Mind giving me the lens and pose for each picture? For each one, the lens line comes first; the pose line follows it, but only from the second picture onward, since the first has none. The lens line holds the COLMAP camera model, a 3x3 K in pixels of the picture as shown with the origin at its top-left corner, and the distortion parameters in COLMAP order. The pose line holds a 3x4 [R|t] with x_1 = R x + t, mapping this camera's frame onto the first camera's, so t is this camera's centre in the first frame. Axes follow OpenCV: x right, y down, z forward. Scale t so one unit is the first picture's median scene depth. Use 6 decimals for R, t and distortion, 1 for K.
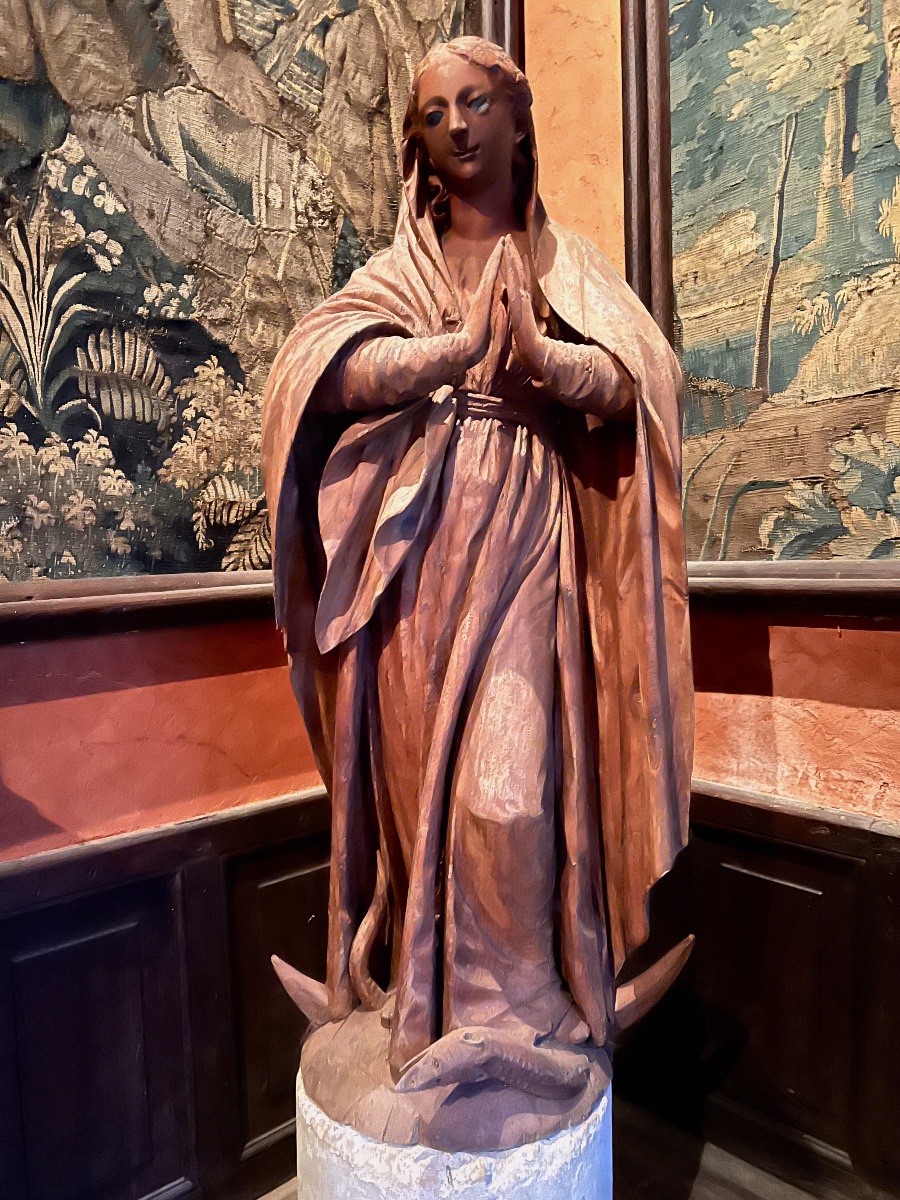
lens RADIAL K [[909.2, 0, 441.0], [0, 909.2, 604.8], [0, 0, 1]] dist [0.051435, -0.060079]
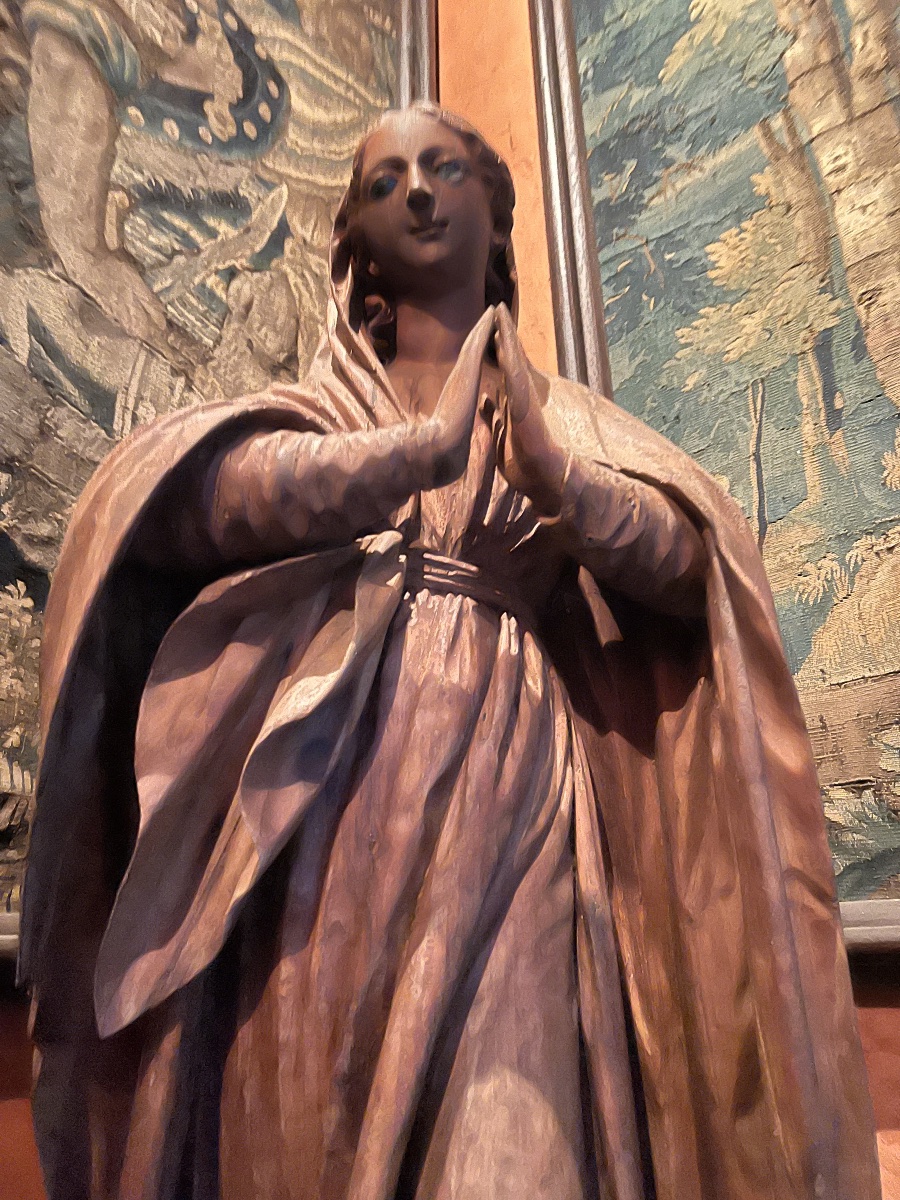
lens RADIAL K [[909.2, 0, 459.3], [0, 909.2, 606.5], [0, 0, 1]] dist [0.051435, -0.060079]
pose [[0.986945, 0.057297, 0.150519, -0.026392], [0.011978, 0.905877, -0.423372, 0.041337], [-0.160610, 0.419648, 0.893364, 0.344796]]
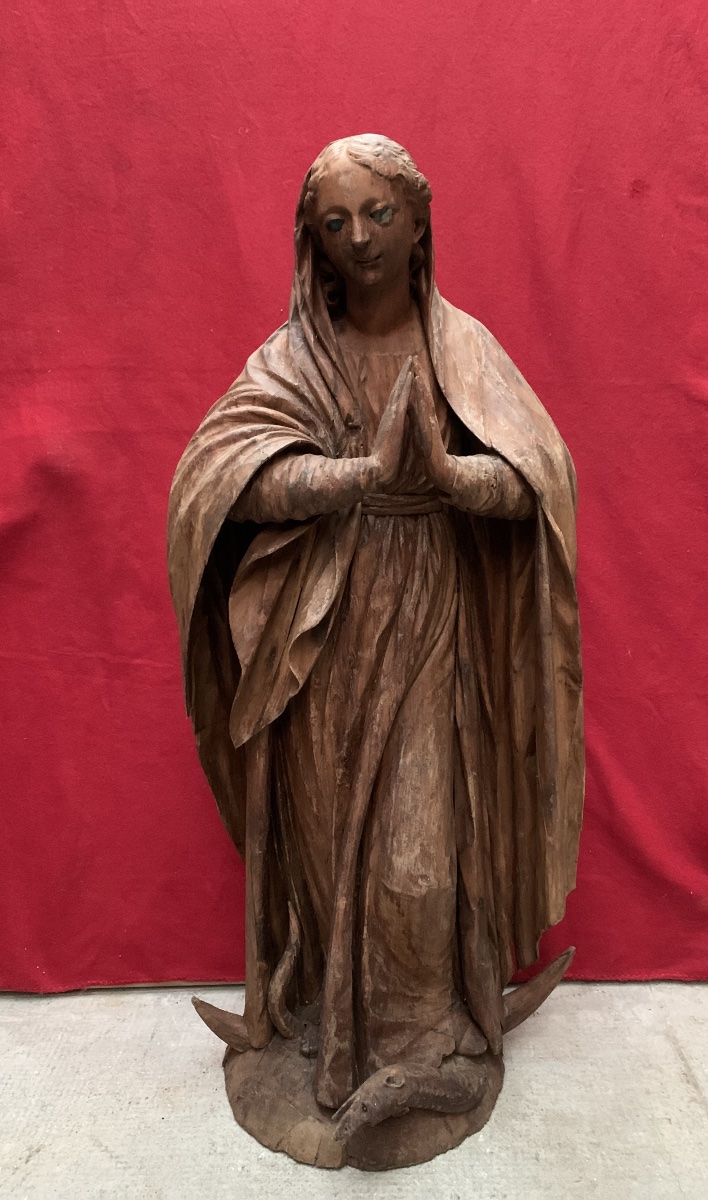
lens RADIAL K [[894.1, 0, 363.2], [0, 894.1, 598.6], [0, 0, 1]] dist [0.033128, -0.012743]
pose [[0.992033, -0.046397, 0.117121, -0.074223], [0.028624, 0.988407, 0.149105, -0.194733], [-0.122681, -0.144564, 0.981861, 0.005177]]
